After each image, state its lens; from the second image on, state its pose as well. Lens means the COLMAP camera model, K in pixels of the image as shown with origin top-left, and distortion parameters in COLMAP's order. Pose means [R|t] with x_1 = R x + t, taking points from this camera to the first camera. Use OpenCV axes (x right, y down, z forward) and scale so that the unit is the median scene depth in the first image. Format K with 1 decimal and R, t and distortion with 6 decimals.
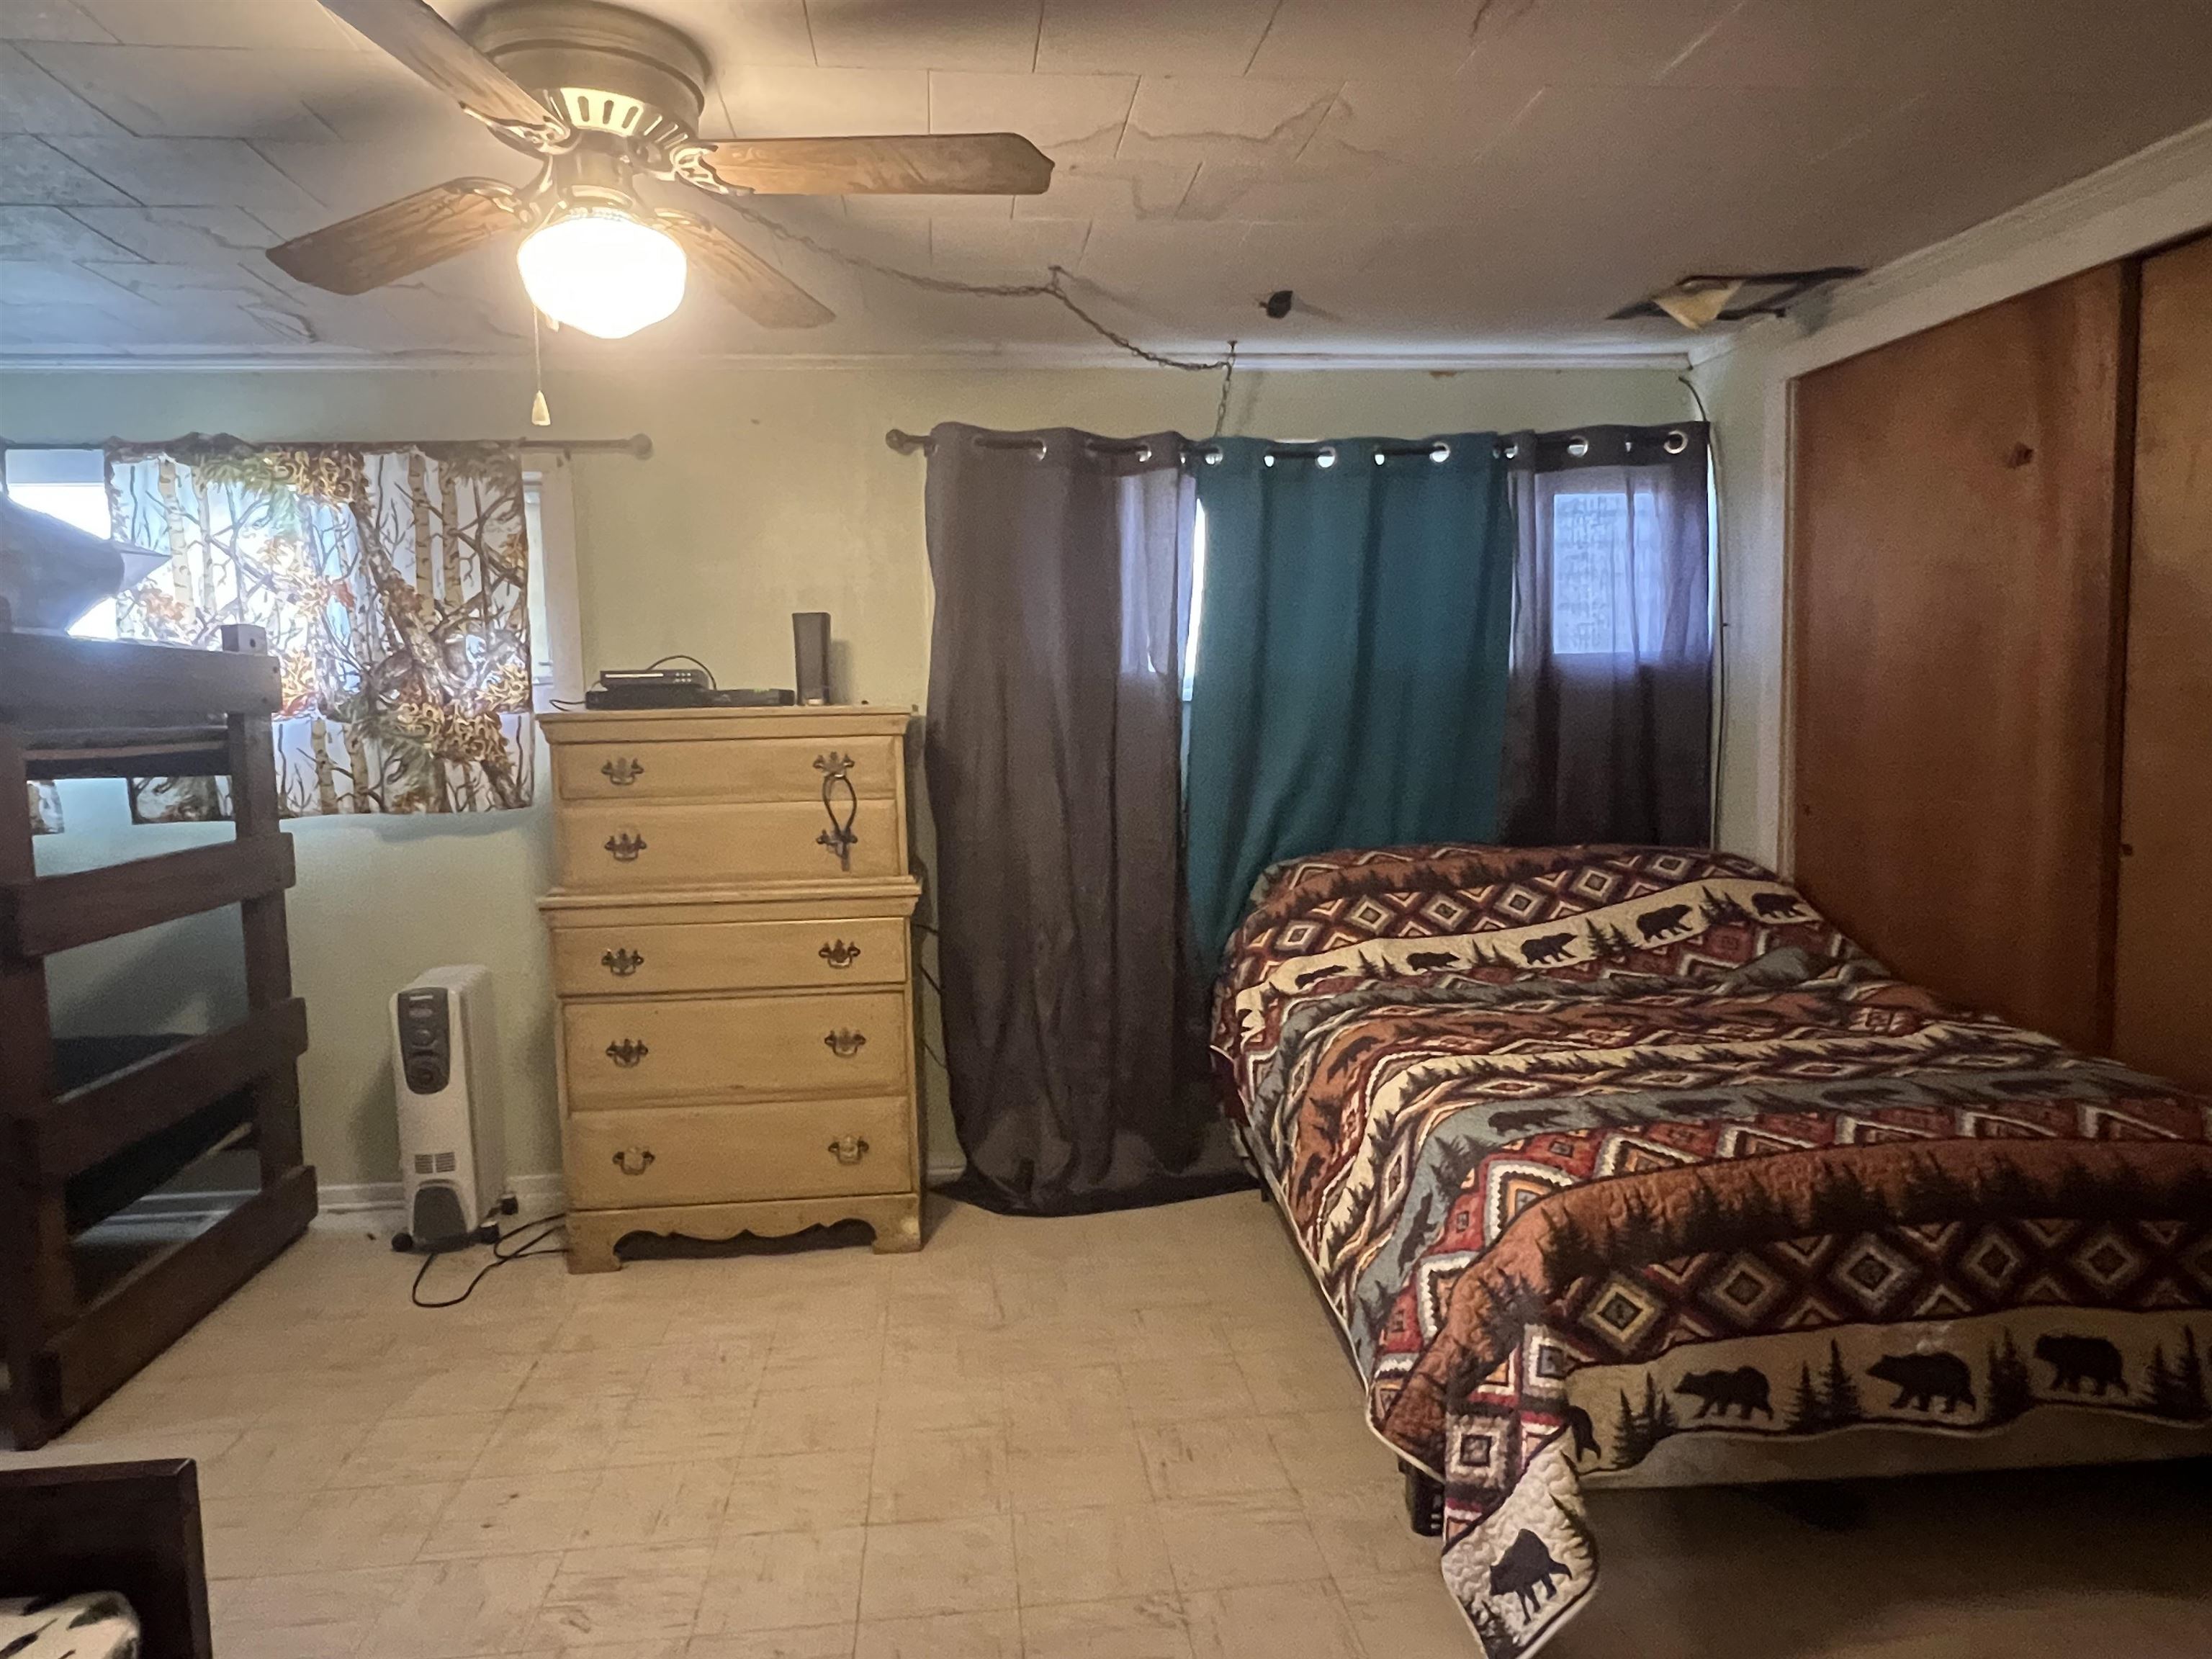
lens RADIAL K [[1361.8, 0, 1089.7], [0, 1361.8, 821.8], [0, 0, 1]] dist [0.000062, -0.002816]
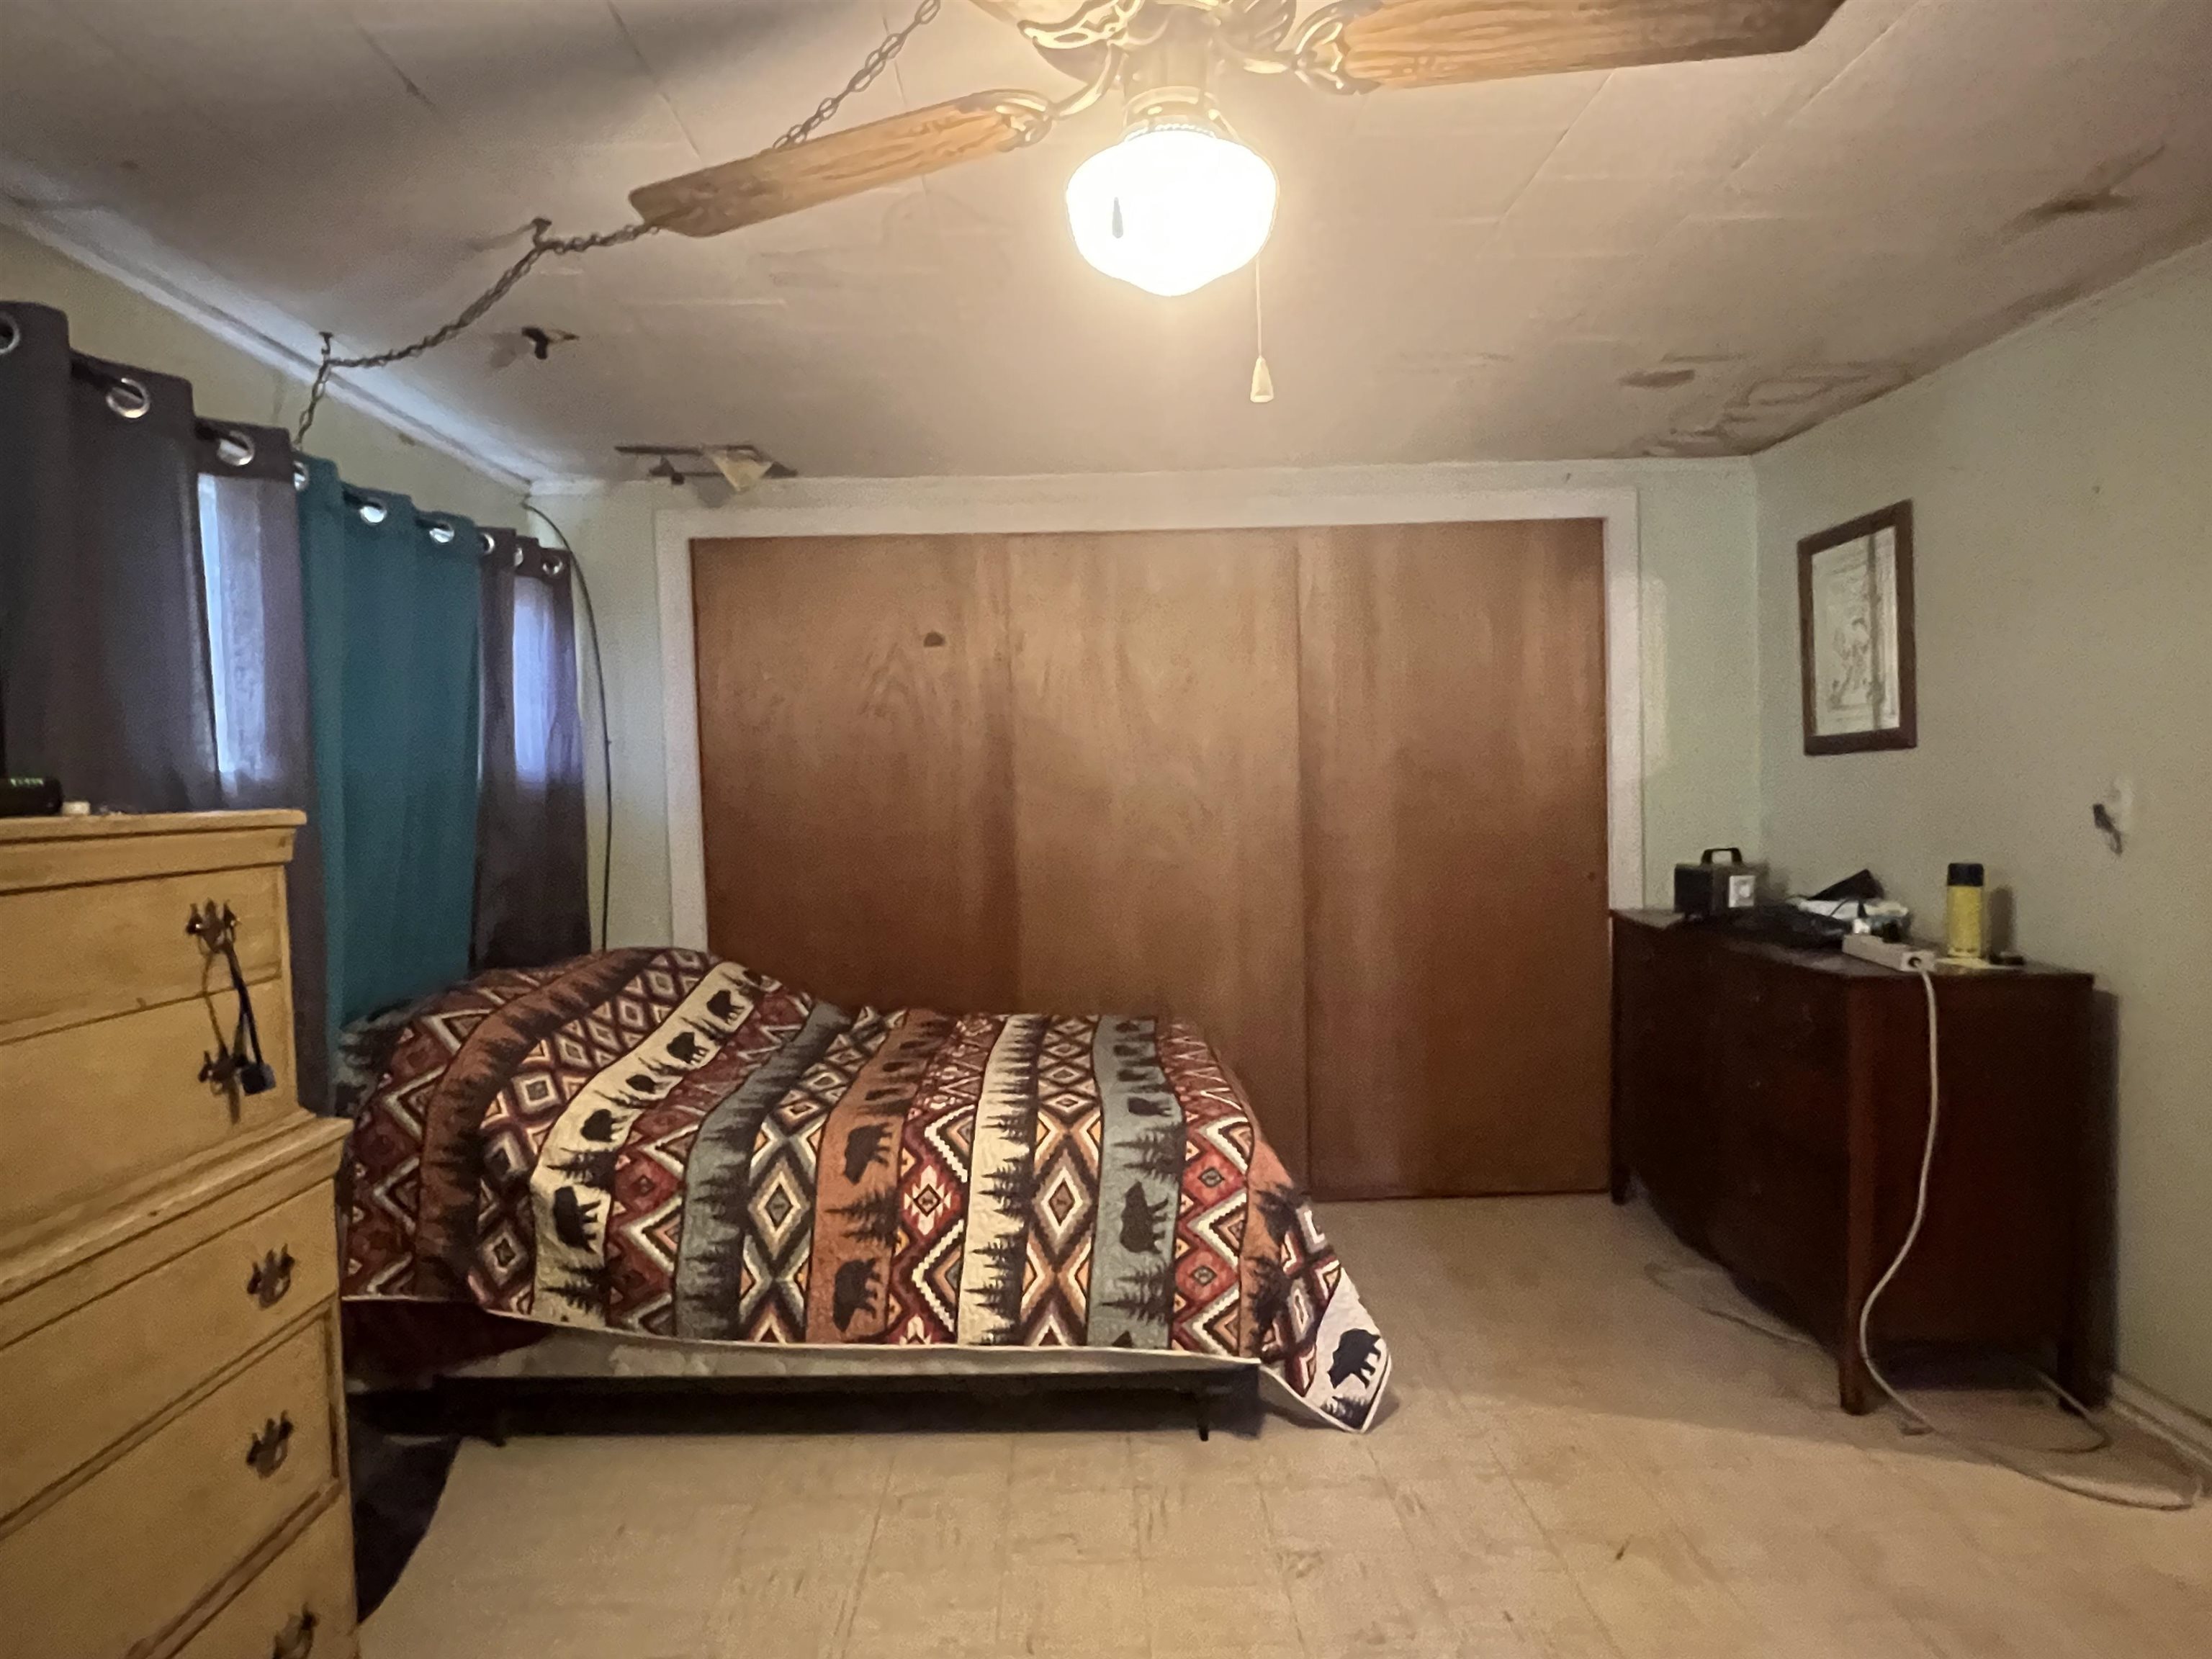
lens RADIAL K [[1361.8, 0, 1098.9], [0, 1361.8, 823.7], [0, 0, 1]] dist [0.000062, -0.002816]
pose [[0.084235, -0.011223, 0.996383, -0.643376], [0.115525, 0.993304, 0.001421, -0.039706], [-0.989726, 0.114988, 0.084968, 0.579502]]
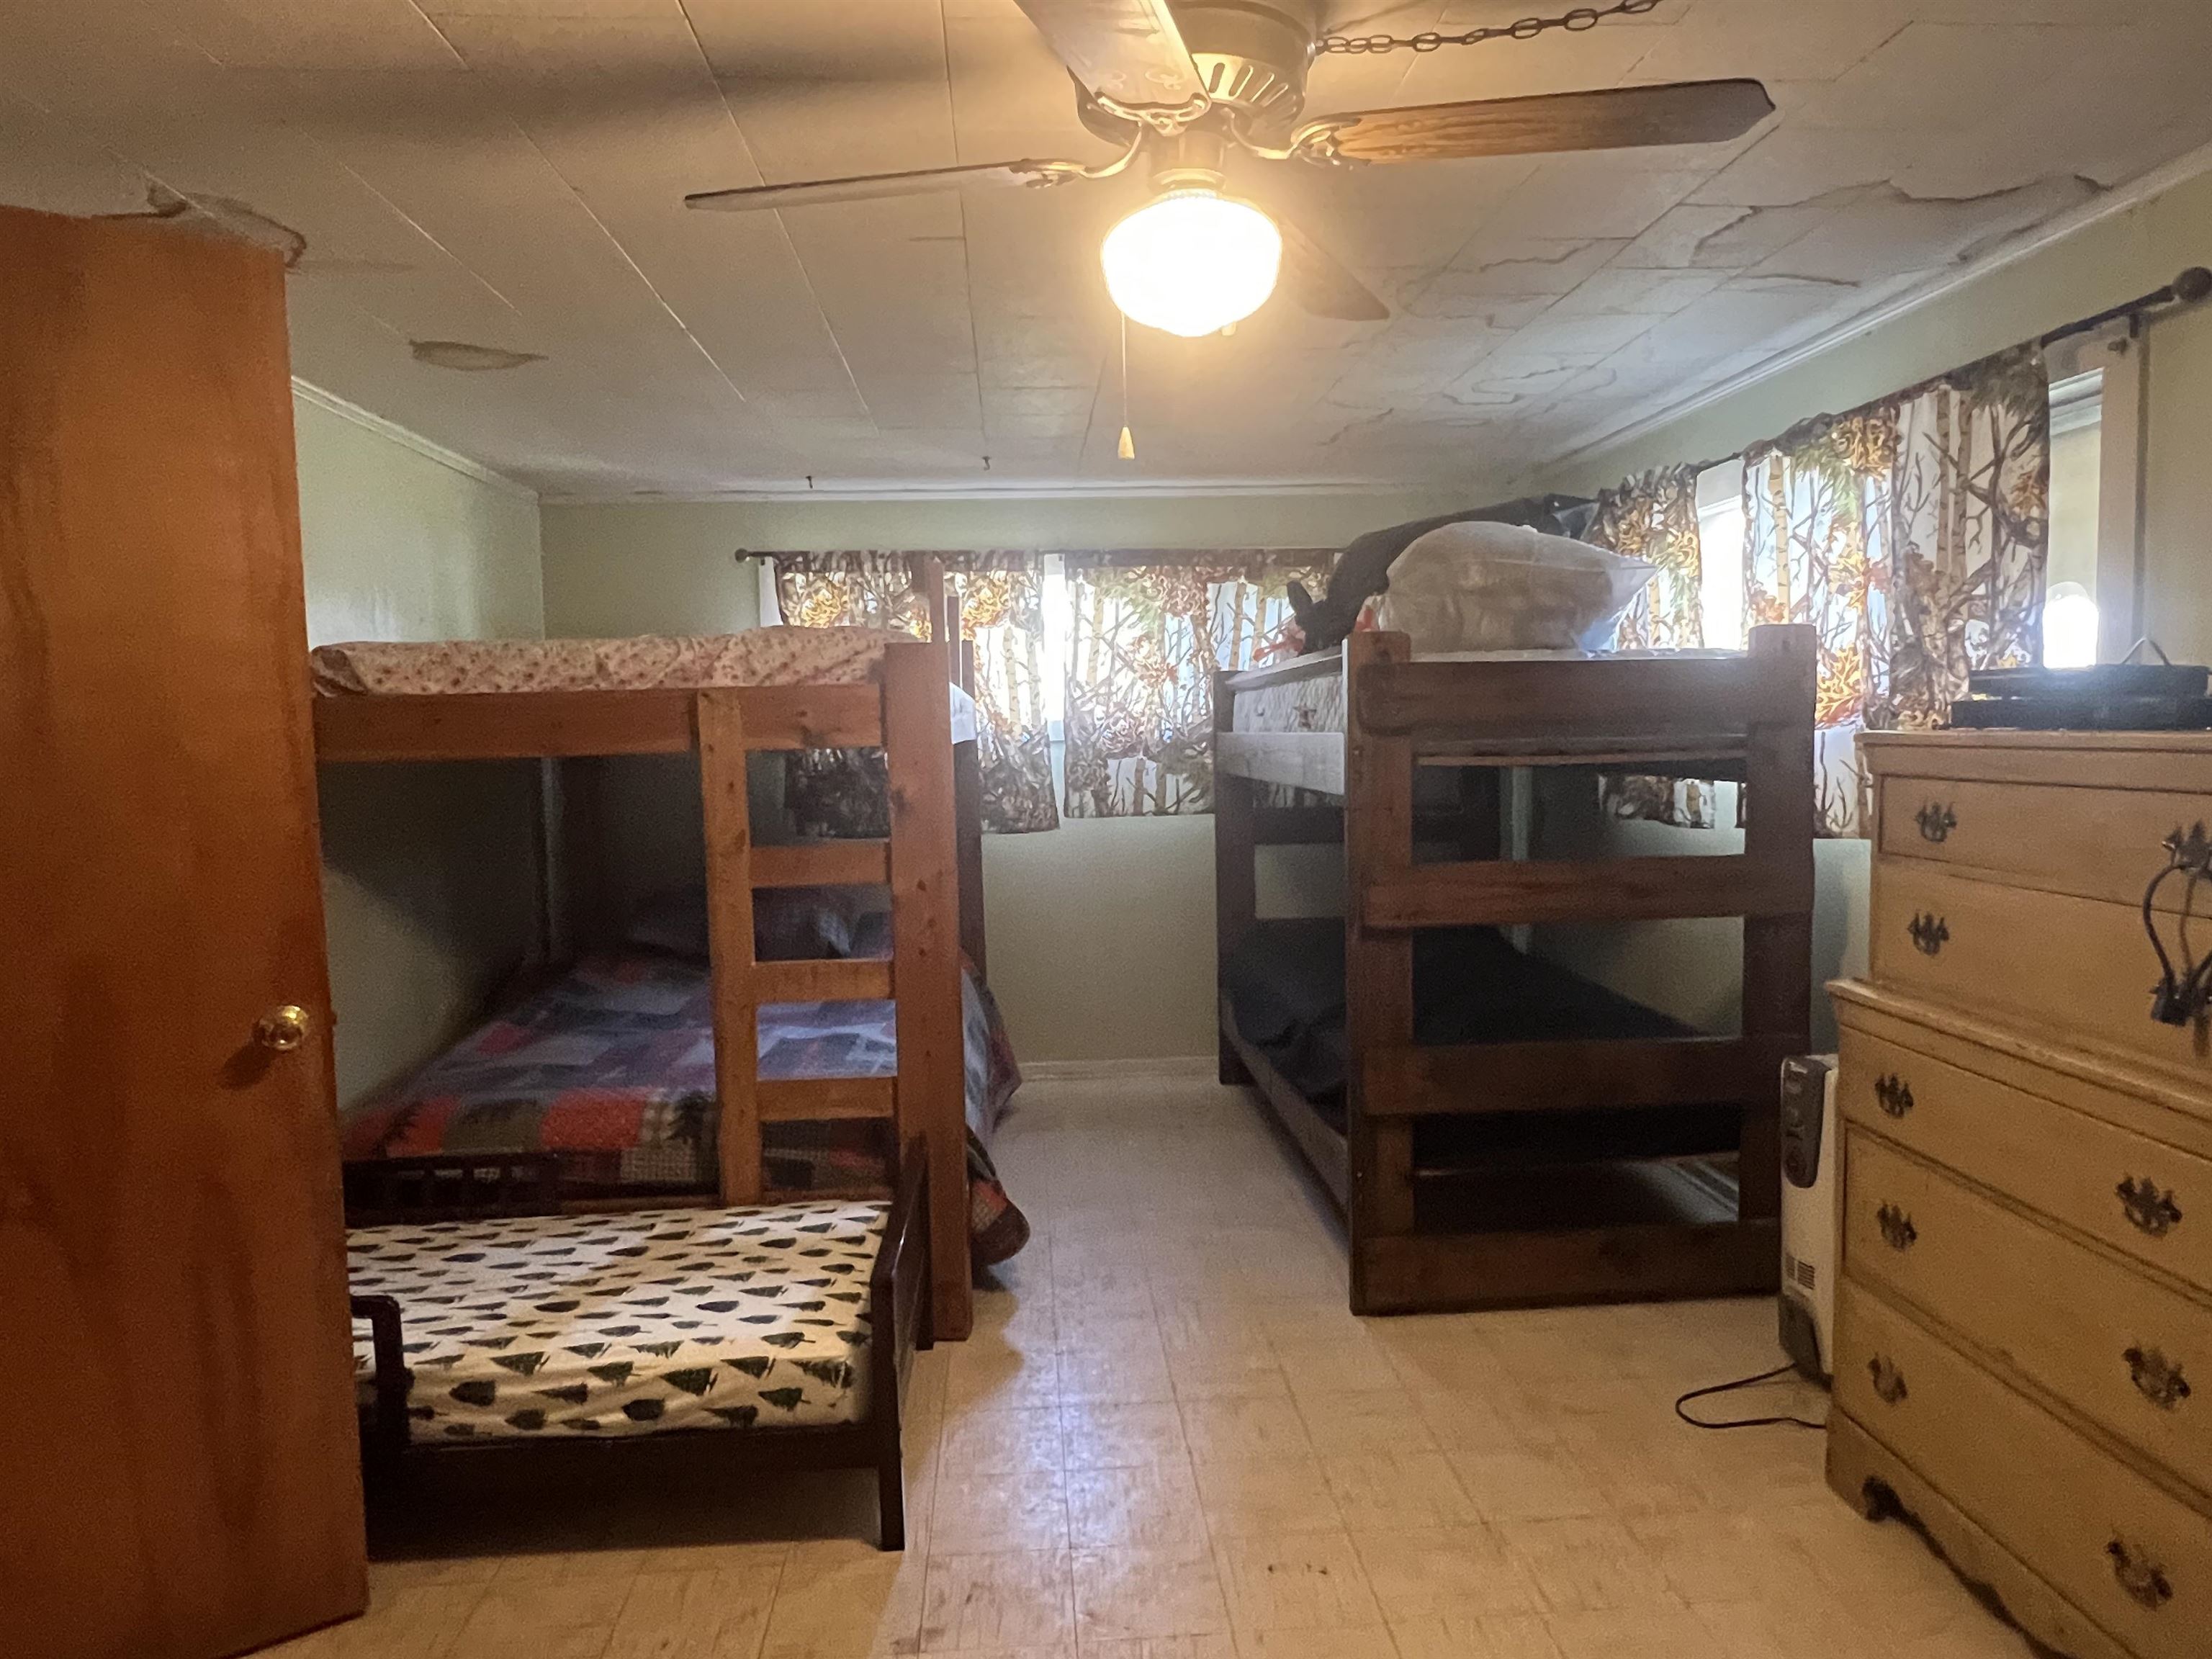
lens RADIAL K [[1361.8, 0, 1115.1], [0, 1361.8, 823.0], [0, 0, 1]] dist [0.000062, -0.002816]
pose [[-0.039262, 0.095955, -0.994611, 0.319393], [-0.064382, 0.993067, 0.098347, -0.071121], [0.997153, 0.067896, -0.032812, 0.574119]]
